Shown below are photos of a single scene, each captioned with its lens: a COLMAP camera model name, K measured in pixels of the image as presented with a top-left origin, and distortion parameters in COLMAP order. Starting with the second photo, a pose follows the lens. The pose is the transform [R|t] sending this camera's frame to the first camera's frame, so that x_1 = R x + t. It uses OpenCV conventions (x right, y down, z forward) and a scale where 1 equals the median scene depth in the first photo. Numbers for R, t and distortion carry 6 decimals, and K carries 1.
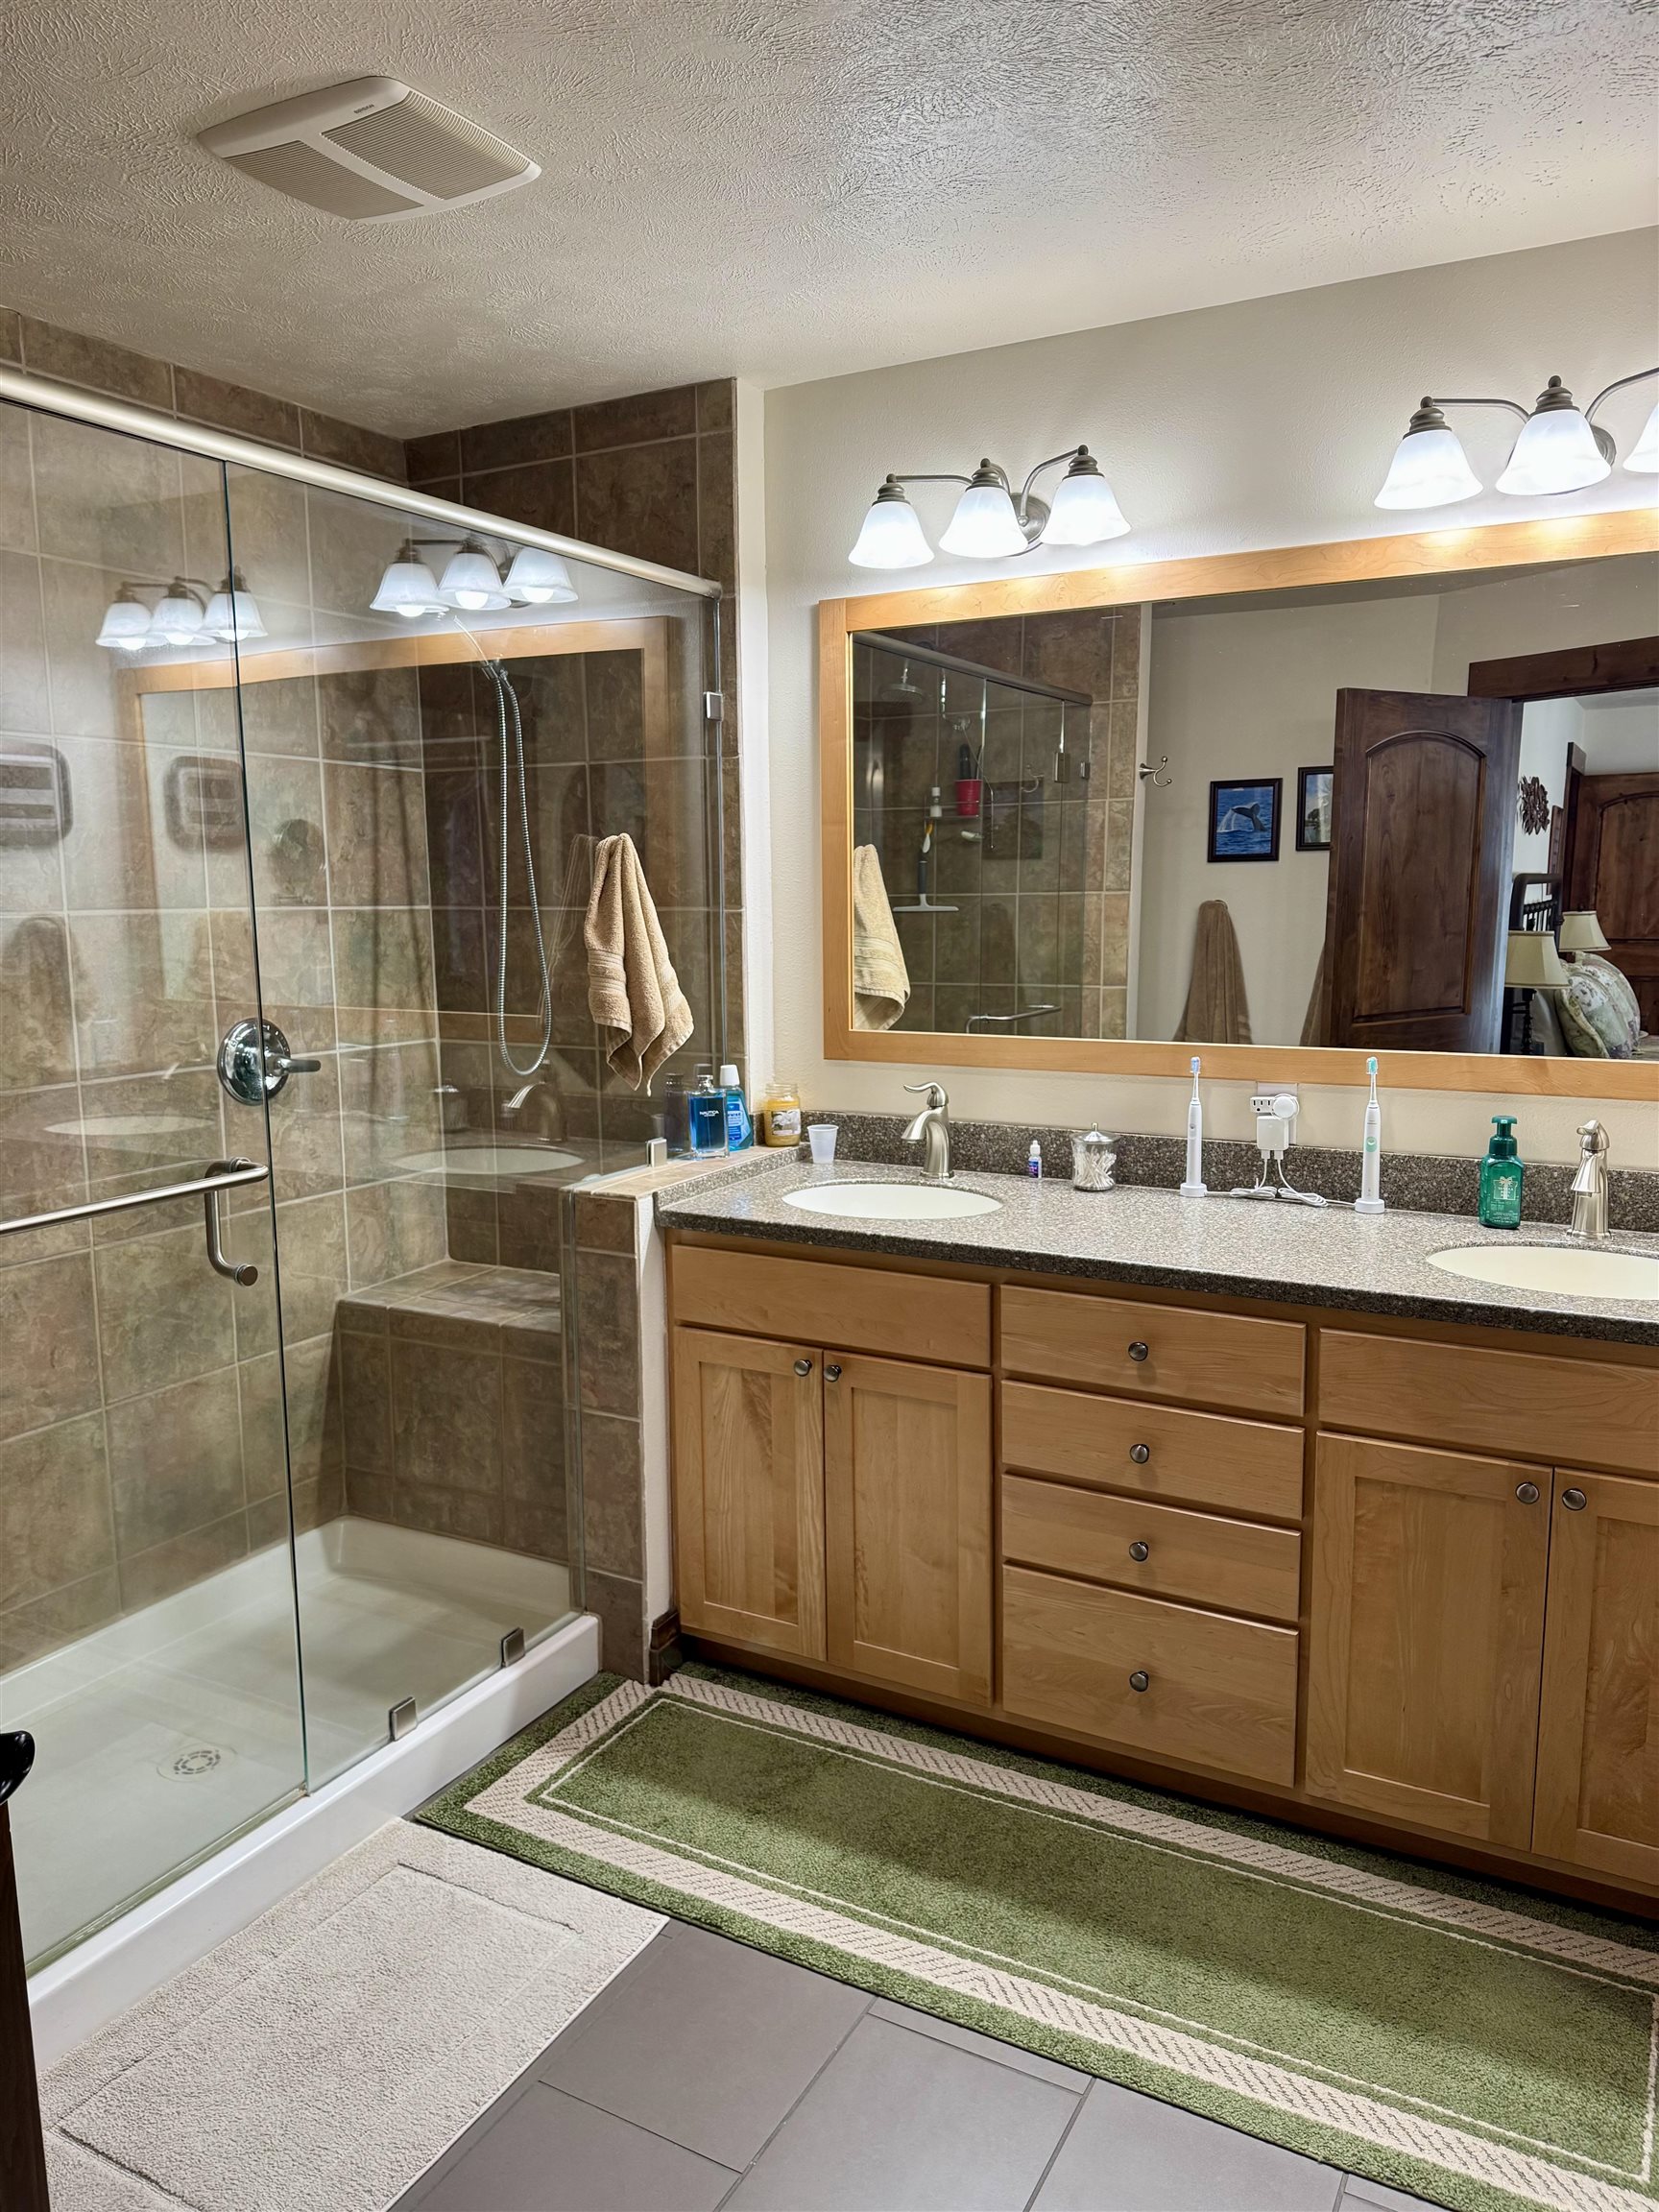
lens RADIAL K [[1558.0, 0, 829.5], [0, 1558.0, 1106.0], [0, 0, 1]] dist [0.105784, -0.159822]
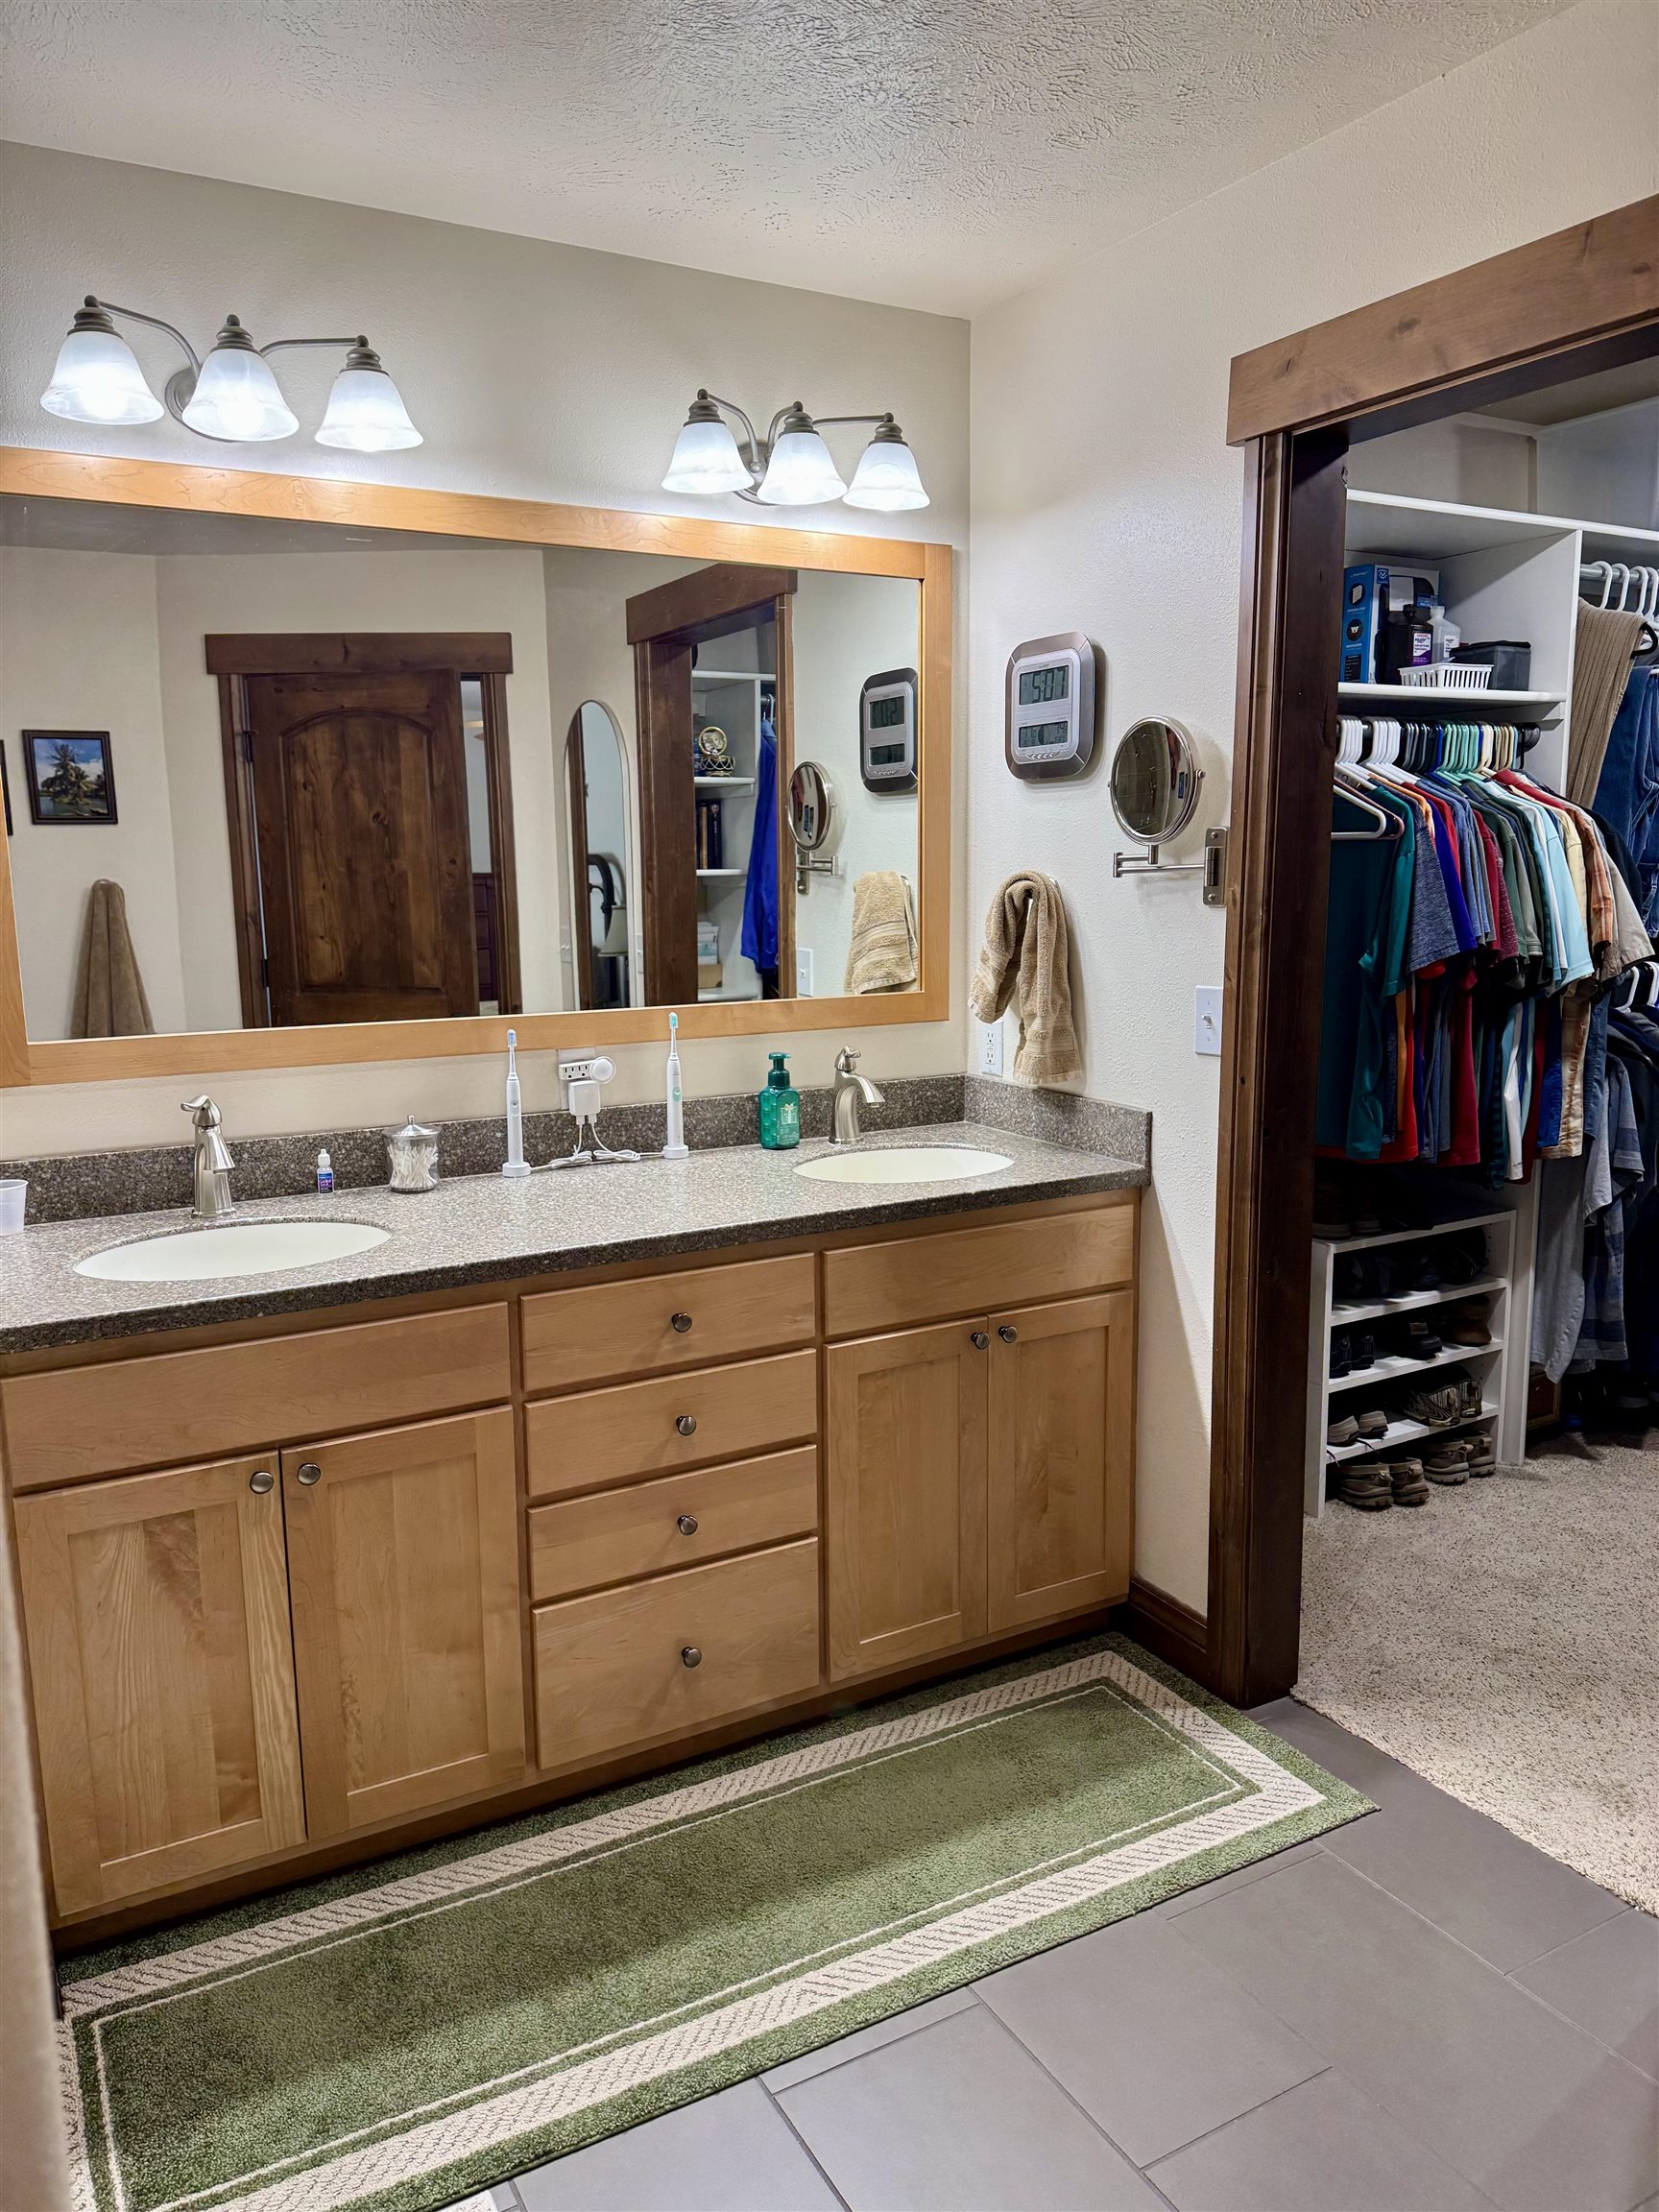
lens RADIAL K [[1558.0, 0, 829.5], [0, 1558.0, 1106.0], [0, 0, 1]] dist [0.105784, -0.159822]
pose [[0.523155, -0.132028, 0.841948, -0.507221], [0.128737, 0.988833, 0.075069, -0.034362], [-0.842458, 0.069117, 0.534310, 0.360516]]
